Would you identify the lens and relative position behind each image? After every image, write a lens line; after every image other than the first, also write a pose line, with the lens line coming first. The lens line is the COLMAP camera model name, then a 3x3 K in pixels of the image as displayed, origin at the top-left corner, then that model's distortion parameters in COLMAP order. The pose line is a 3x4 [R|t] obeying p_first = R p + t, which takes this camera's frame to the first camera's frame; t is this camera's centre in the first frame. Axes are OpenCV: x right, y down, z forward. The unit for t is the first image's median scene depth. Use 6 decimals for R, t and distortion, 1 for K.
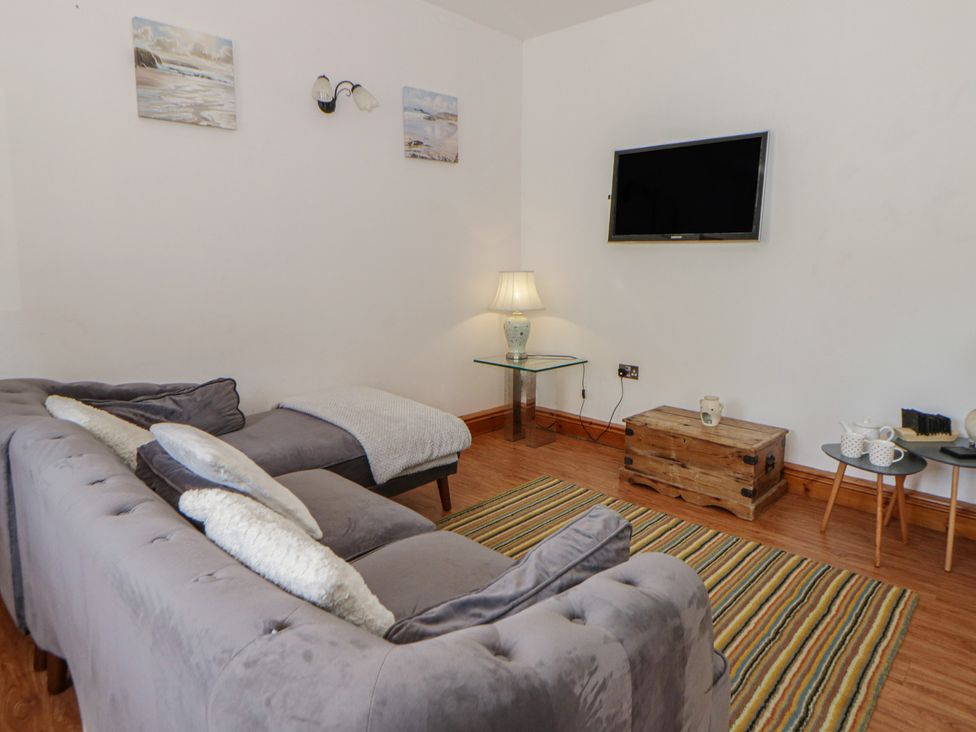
lens RADIAL K [[594.9, 0, 512.4], [0, 594.9, 324.9], [0, 0, 1]] dist [0.004248, -0.002823]
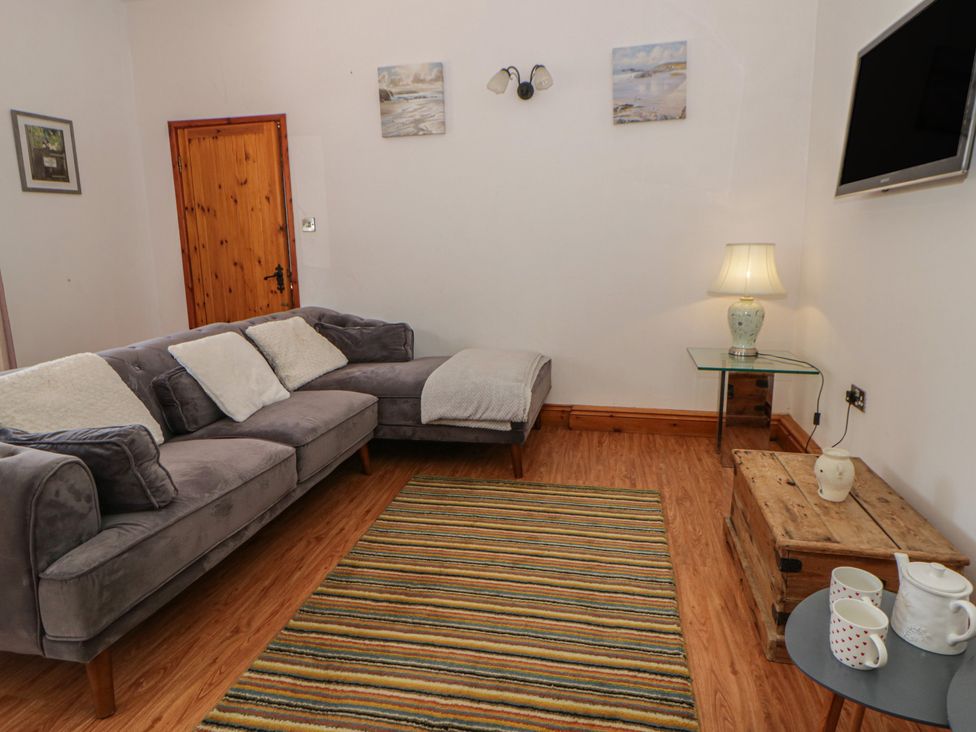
lens RADIAL K [[575.2, 0, 516.5], [0, 575.2, 339.1], [0, 0, 1]] dist [0.001297, -0.000827]
pose [[0.530089, 0.127300, -0.838332, 0.637202], [-0.078788, 0.991784, 0.100782, -0.023339], [0.844274, 0.012627, 0.535764, 0.428037]]
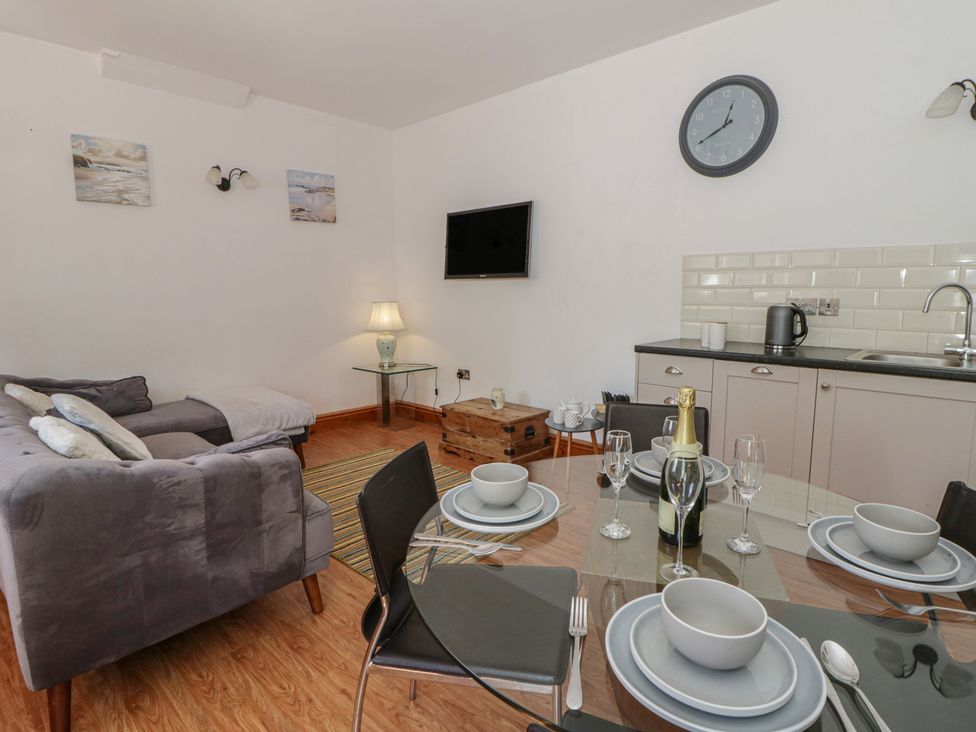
lens RADIAL K [[517.7, 0, 497.4], [0, 517.7, 352.4], [0, 0, 1]] dist [0.007453, -0.015573]
pose [[0.999916, -0.012844, -0.001451, 0.338965], [0.012848, 0.999914, 0.002437, 0.032418], [0.001419, -0.002456, 0.999996, -0.231460]]
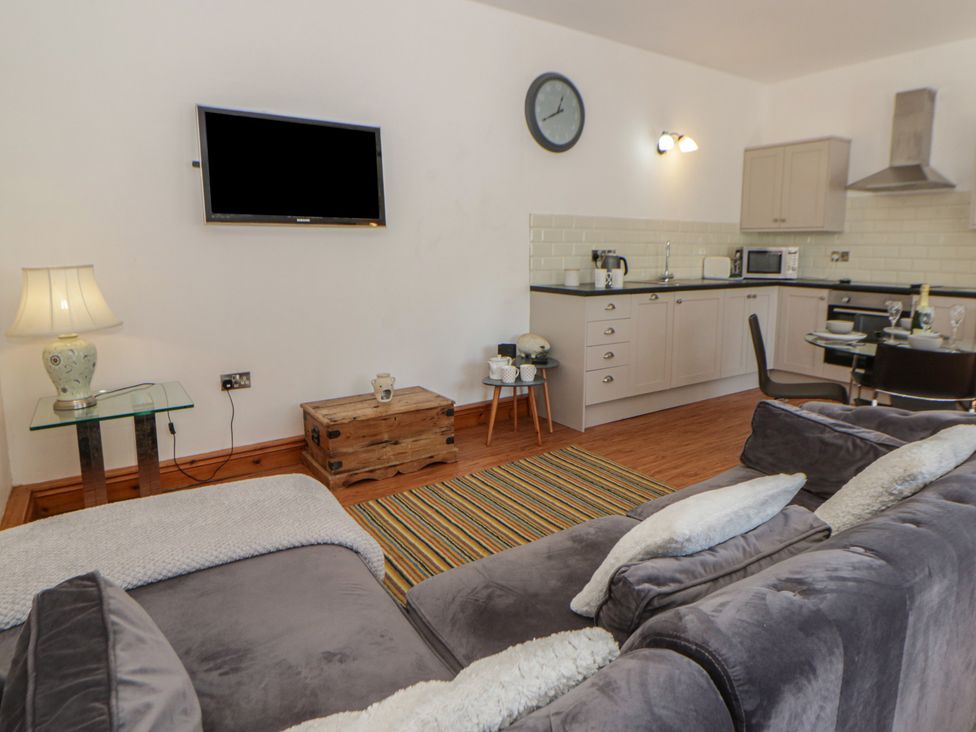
lens RADIAL K [[594.9, 0, 512.4], [0, 594.9, 324.9], [0, 0, 1]] dist [0.004248, -0.002823]
pose [[0.212455, -0.143621, 0.966559, -0.631638], [0.111067, 0.986279, 0.122139, -0.070365], [-0.970838, 0.081404, 0.225491, 0.535171]]
